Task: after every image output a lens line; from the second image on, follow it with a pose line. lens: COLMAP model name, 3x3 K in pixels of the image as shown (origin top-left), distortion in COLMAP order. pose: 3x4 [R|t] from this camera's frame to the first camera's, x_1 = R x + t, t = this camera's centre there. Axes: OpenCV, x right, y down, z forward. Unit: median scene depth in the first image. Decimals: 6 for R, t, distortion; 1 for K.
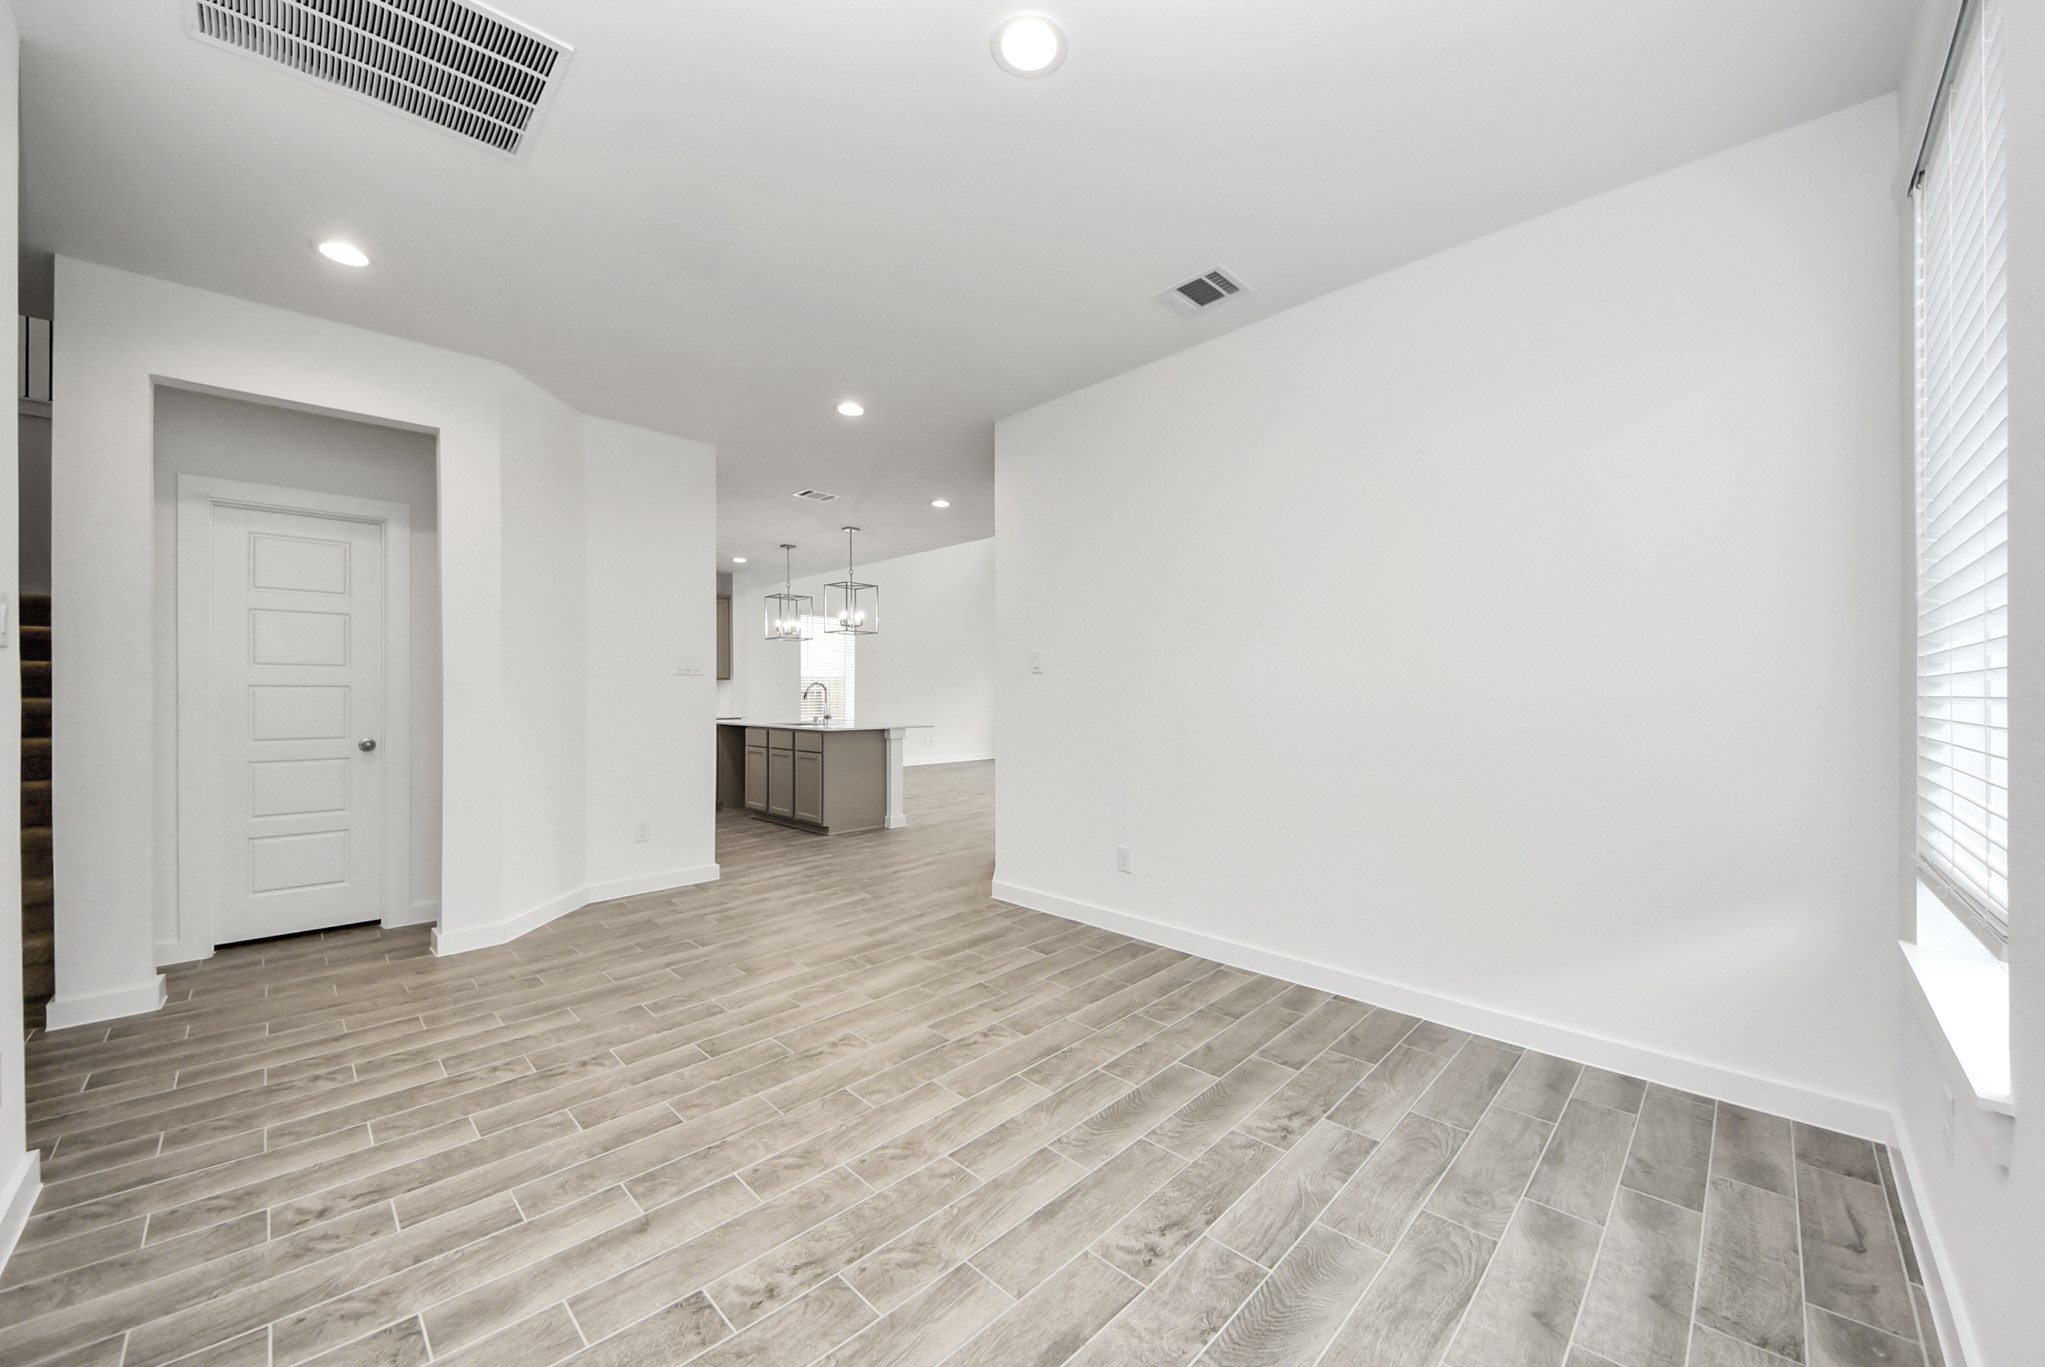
lens RADIAL K [[743.9, 0, 1062.0], [0, 743.9, 695.2], [0, 0, 1]] dist [0.013997, -0.009863]
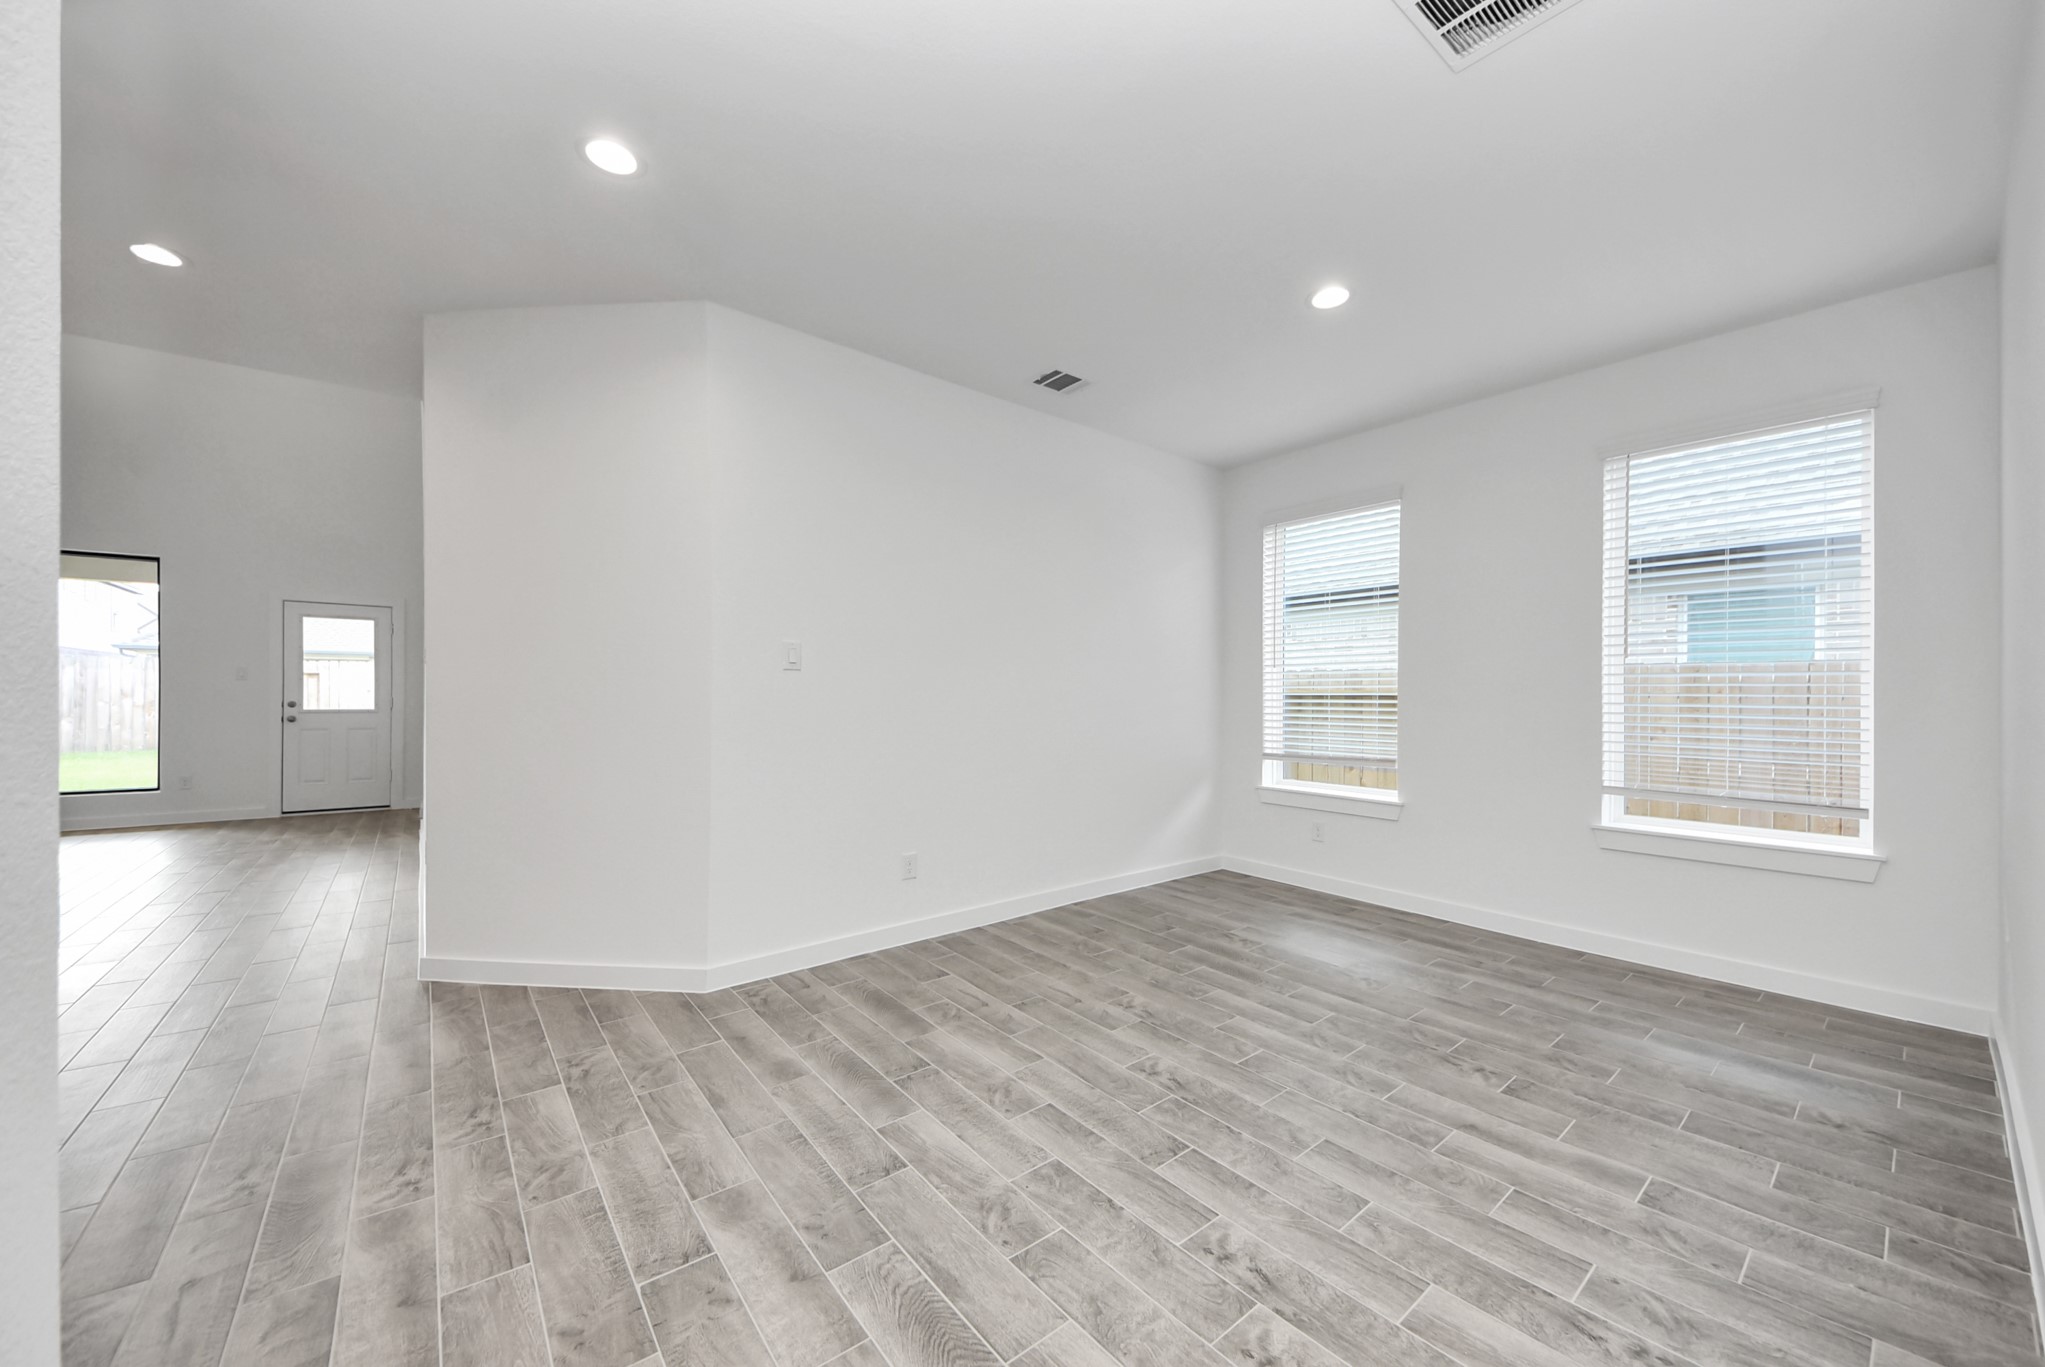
lens RADIAL K [[747.4, 0, 1029.9], [0, 747.4, 696.5], [0, 0, 1]] dist [0.028997, -0.010800]
pose [[0.130103, -0.004230, 0.991491, -1.239504], [-0.000411, 0.999991, 0.004320, -0.011112], [-0.991500, -0.000969, 0.130100, 1.011725]]
